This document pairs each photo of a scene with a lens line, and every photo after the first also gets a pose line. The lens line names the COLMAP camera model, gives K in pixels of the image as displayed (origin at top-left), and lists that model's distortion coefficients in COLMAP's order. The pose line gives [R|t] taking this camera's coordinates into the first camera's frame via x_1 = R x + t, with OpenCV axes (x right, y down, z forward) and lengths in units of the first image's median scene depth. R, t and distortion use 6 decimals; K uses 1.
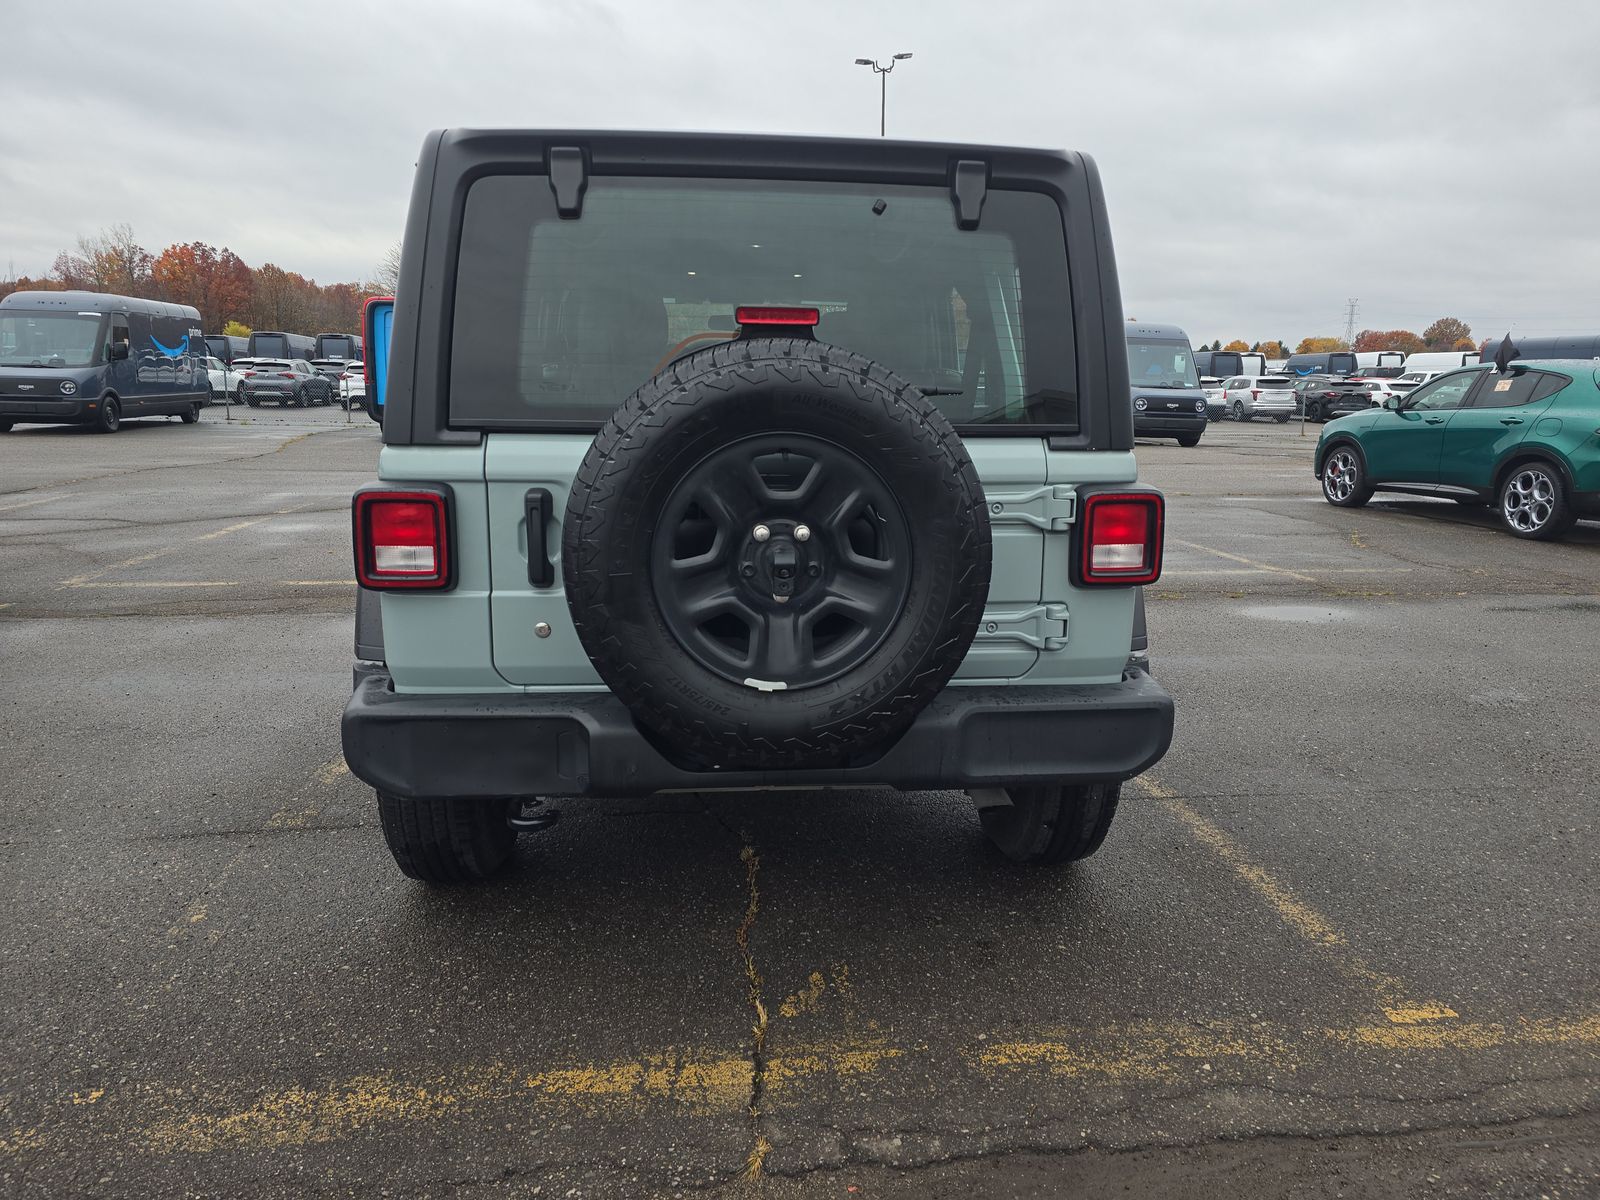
lens RADIAL K [[1074.1, 0, 807.6], [0, 1074.1, 597.1], [0, 0, 1]] dist [0.036335, -0.026291]
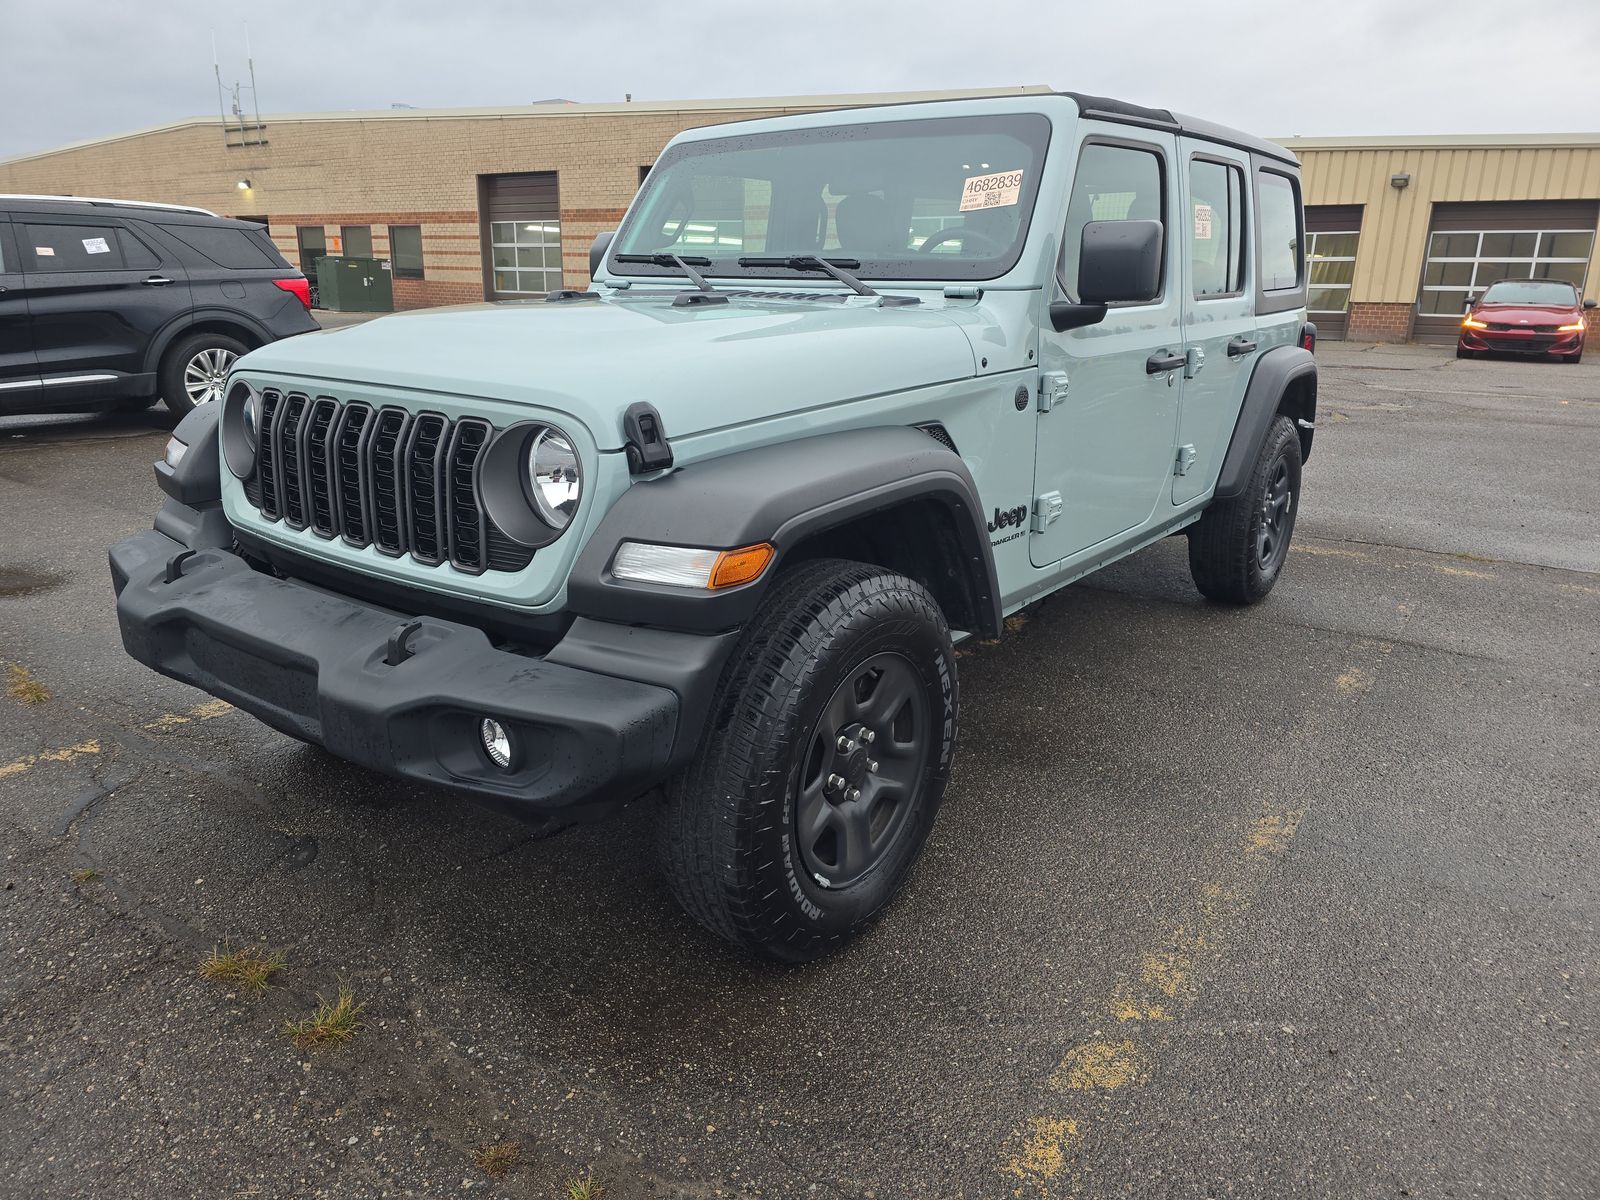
lens RADIAL K [[1074.1, 0, 811.2], [0, 1074.1, 593.6], [0, 0, 1]] dist [0.036335, -0.026291]
pose [[-0.743102, -0.211797, 0.634777, -1.179295], [0.112729, 0.895415, 0.430726, -0.687521], [-0.659615, 0.391631, -0.641509, 3.346272]]
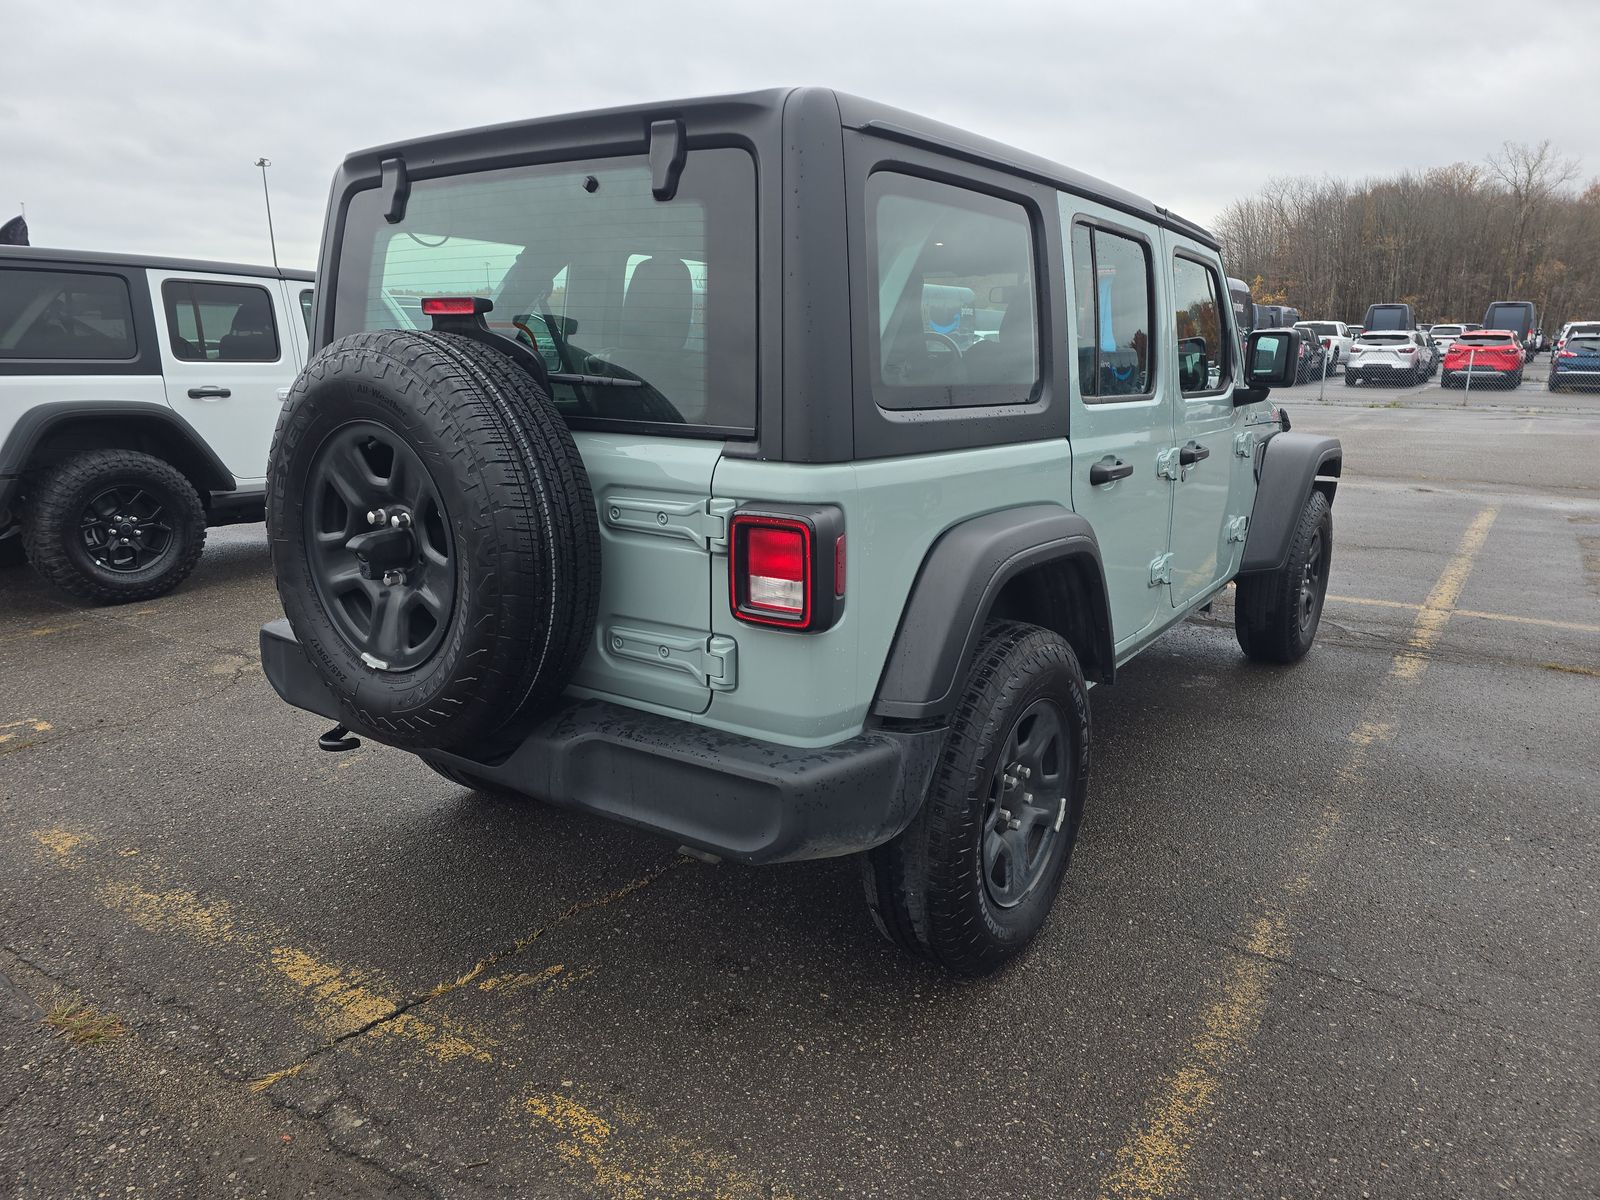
lens RADIAL K [[1074.1, 0, 814.6], [0, 1074.1, 603.0], [0, 0, 1]] dist [0.036335, -0.026291]
pose [[0.757698, 0.147497, -0.635719, 0.872742], [-0.128053, 0.988790, 0.076793, -0.101923], [0.639919, 0.023220, 0.768091, 0.422780]]
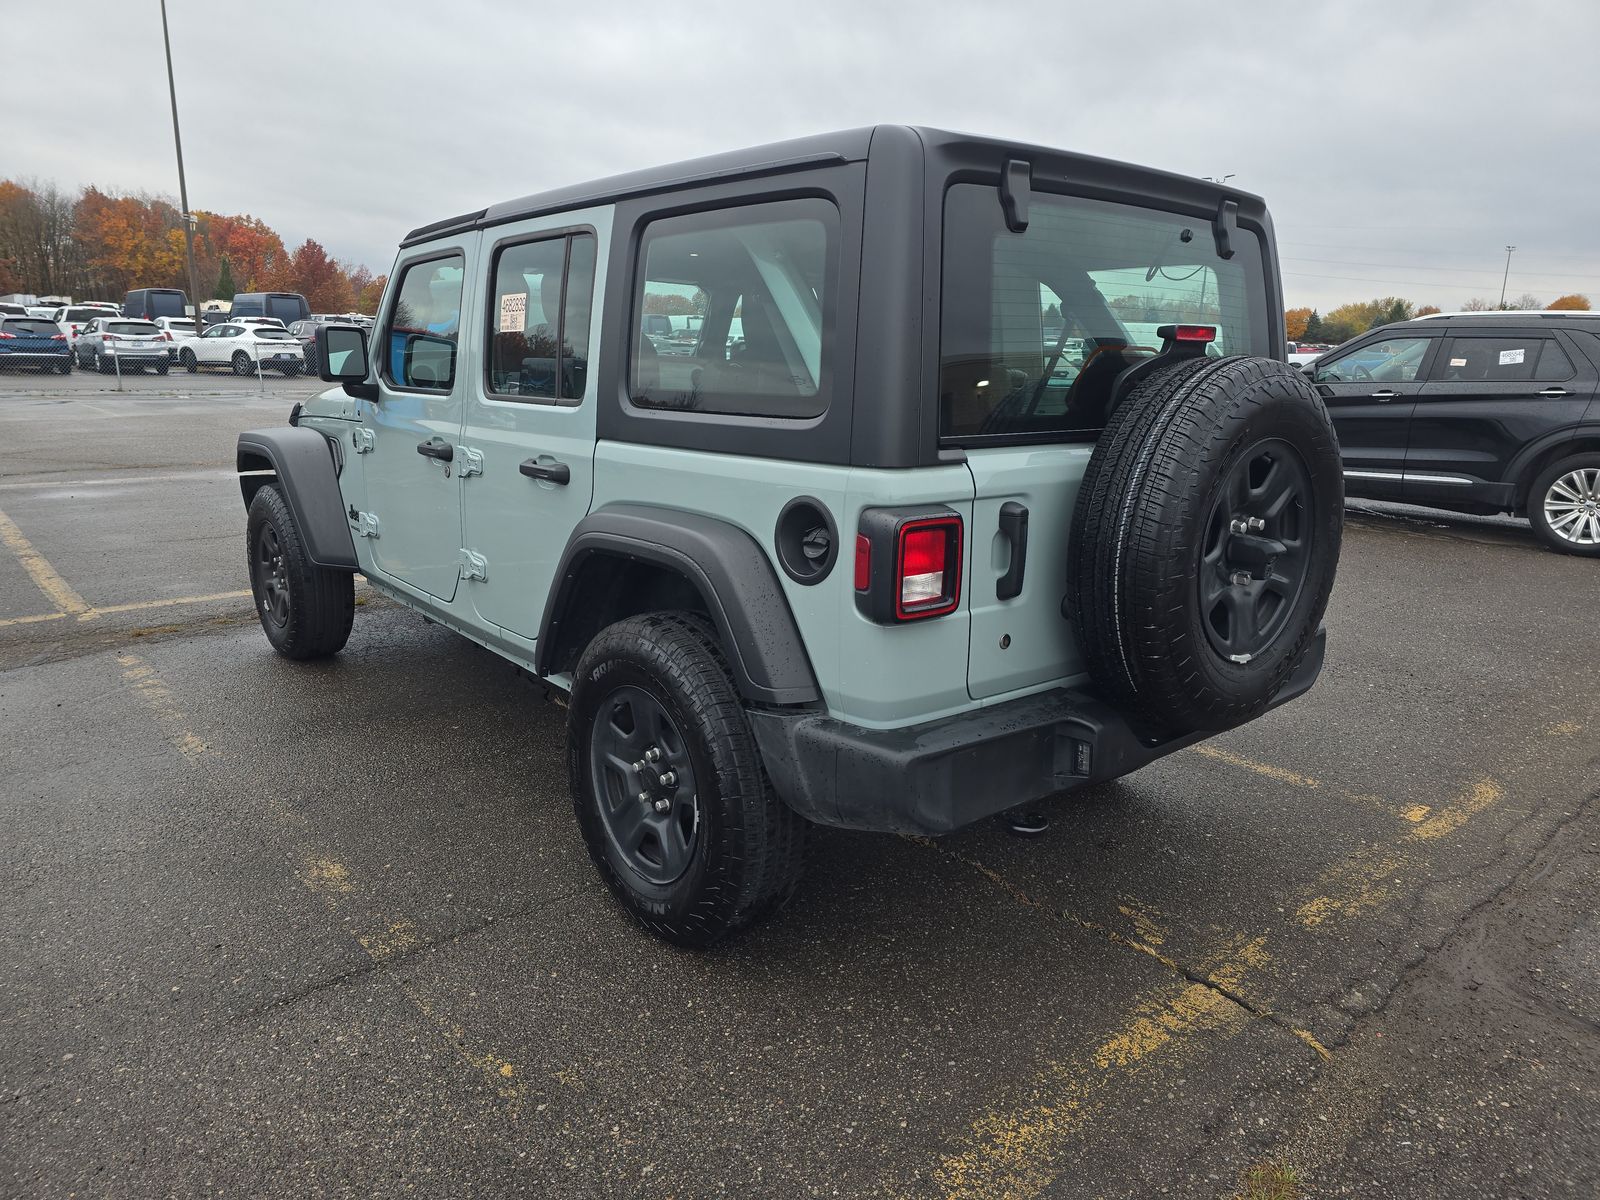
lens RADIAL K [[1074.1, 0, 797.5], [0, 1074.1, 598.9], [0, 0, 1]] dist [0.036335, -0.026291]
pose [[0.821271, -0.125890, 0.556476, -0.981405], [0.102791, 0.992041, 0.072723, -0.104427], [-0.561203, -0.002524, 0.827675, 0.278859]]
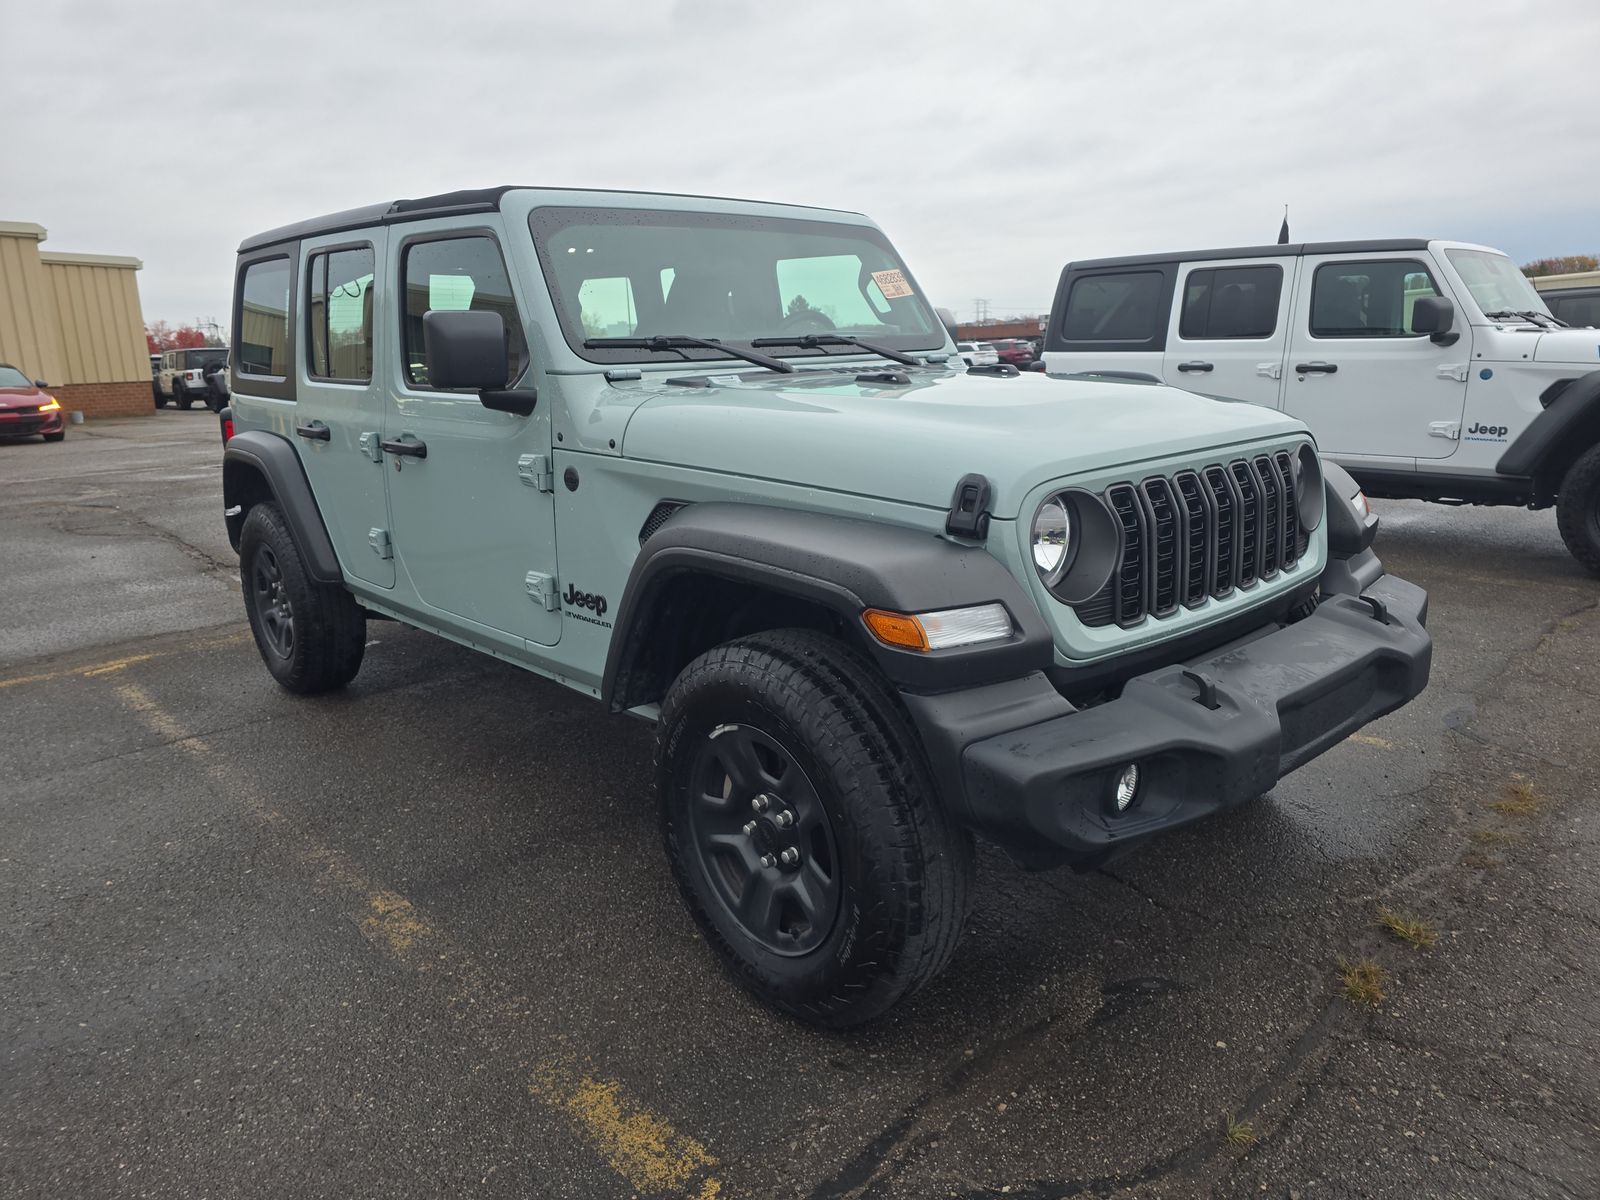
lens RADIAL K [[1074.1, 0, 785.6], [0, 1074.1, 595.1], [0, 0, 1]] dist [0.036335, -0.026291]
pose [[-0.806771, 0.150606, -0.571348, 0.735253], [-0.096845, 0.920188, 0.379308, -0.711305], [0.582874, 0.361347, -0.727795, 3.494107]]
